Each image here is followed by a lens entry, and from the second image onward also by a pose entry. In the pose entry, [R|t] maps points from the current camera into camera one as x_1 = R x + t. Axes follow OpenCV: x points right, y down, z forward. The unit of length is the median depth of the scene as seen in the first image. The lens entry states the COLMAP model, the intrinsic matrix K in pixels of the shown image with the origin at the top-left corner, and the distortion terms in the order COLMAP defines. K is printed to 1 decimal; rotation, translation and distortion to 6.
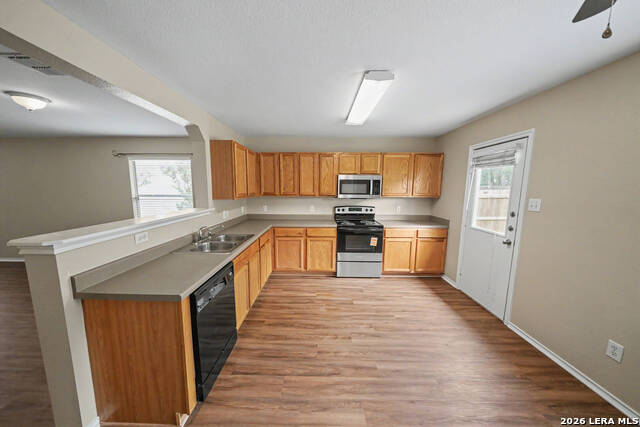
lens RADIAL K [[216.3, 0, 316.6], [0, 216.3, 215.5], [0, 0, 1]] dist [-0.003315, -0.000749]
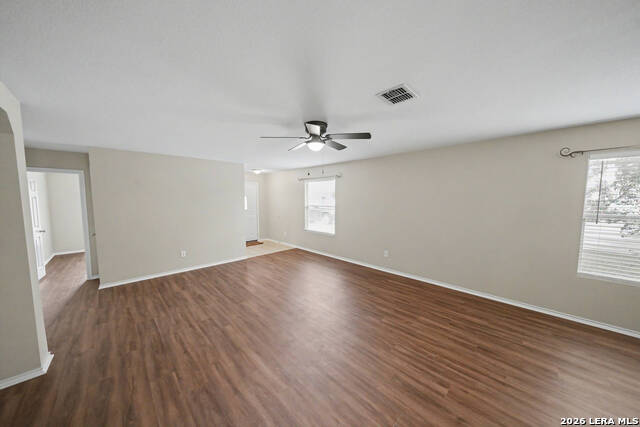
lens RADIAL K [[216.3, 0, 314.3], [0, 216.3, 214.0], [0, 0, 1]] dist [-0.003315, -0.000749]
pose [[0.699073, 0.046394, -0.713544, -1.113884], [-0.087861, 0.995904, -0.021326, -0.018094], [0.709632, 0.077601, 0.700286, -0.001461]]
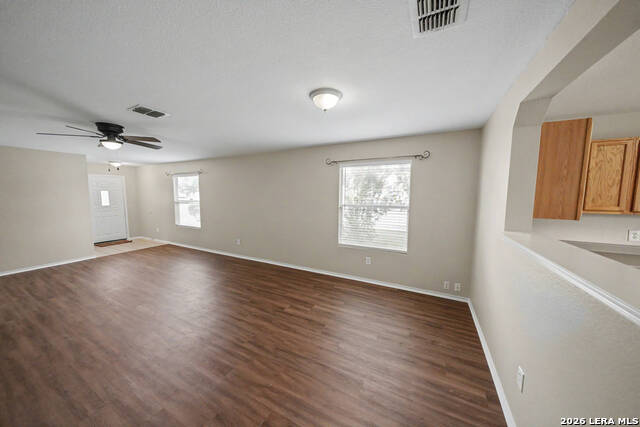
lens RADIAL K [[216.3, 0, 314.8], [0, 216.3, 213.8], [0, 0, 1]] dist [-0.003315, -0.000749]
pose [[0.889769, 0.039086, -0.454735, -0.602767], [-0.058190, 0.997910, -0.028085, -0.027772], [0.452687, 0.051451, 0.890184, 0.135392]]
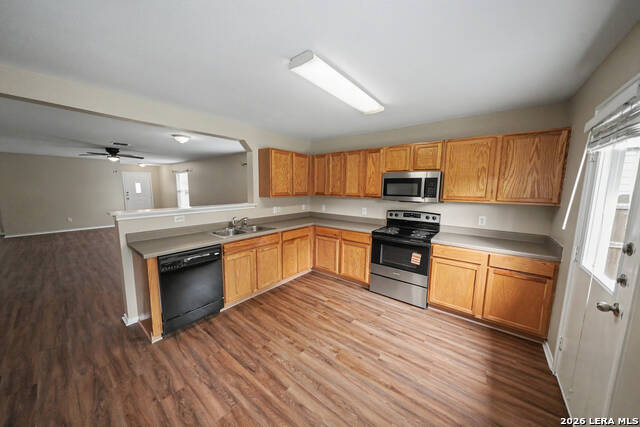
lens RADIAL K [[216.3, 0, 316.6], [0, 216.3, 214.4], [0, 0, 1]] dist [-0.003315, -0.000749]
pose [[0.788859, 0.078681, -0.609517, 0.443178], [-0.084553, 0.996235, 0.019170, -0.019938], [0.608730, 0.036415, 0.792542, 0.176187]]
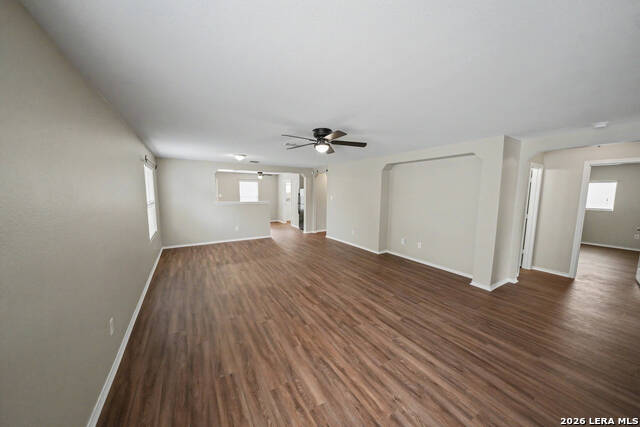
lens RADIAL K [[216.3, 0, 315.9], [0, 216.3, 220.3], [0, 0, 1]] dist [-0.003315, -0.000749]
pose [[-0.527621, -0.118789, 0.841133, -2.379110], [0.102792, 0.973971, 0.202027, -0.153817], [-0.843238, 0.193056, -0.501677, 0.997708]]
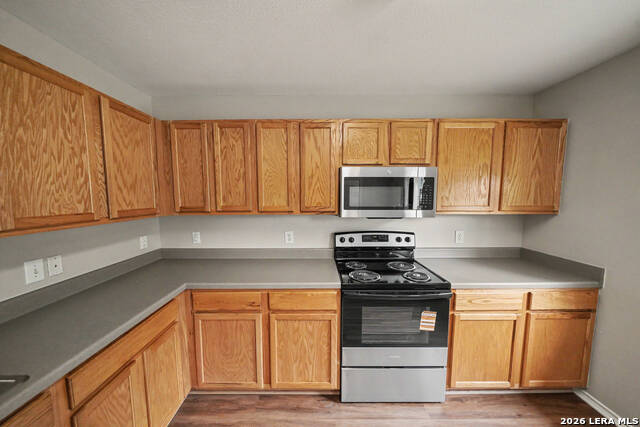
lens RADIAL K [[216.3, 0, 317.1], [0, 216.3, 214.3], [0, 0, 1]] dist [-0.003315, -0.000749]
pose [[0.999892, -0.009513, 0.011229, 0.045256], [0.009964, 0.999114, -0.040884, -0.073788], [-0.010830, 0.040991, 0.999101, 0.573296]]
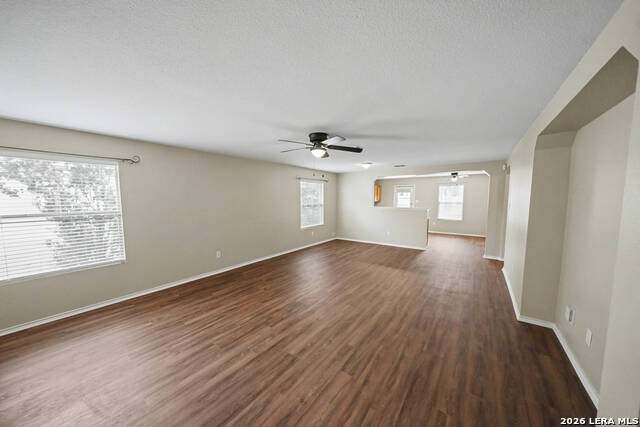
lens RADIAL K [[216.3, 0, 315.1], [0, 216.3, 212.7], [0, 0, 1]] dist [-0.003315, -0.000749]
pose [[0.594056, -0.064229, 0.801855, -2.362274], [0.113226, 0.993560, -0.004299, -0.020607], [-0.796415, 0.093345, 0.597503, 0.002121]]
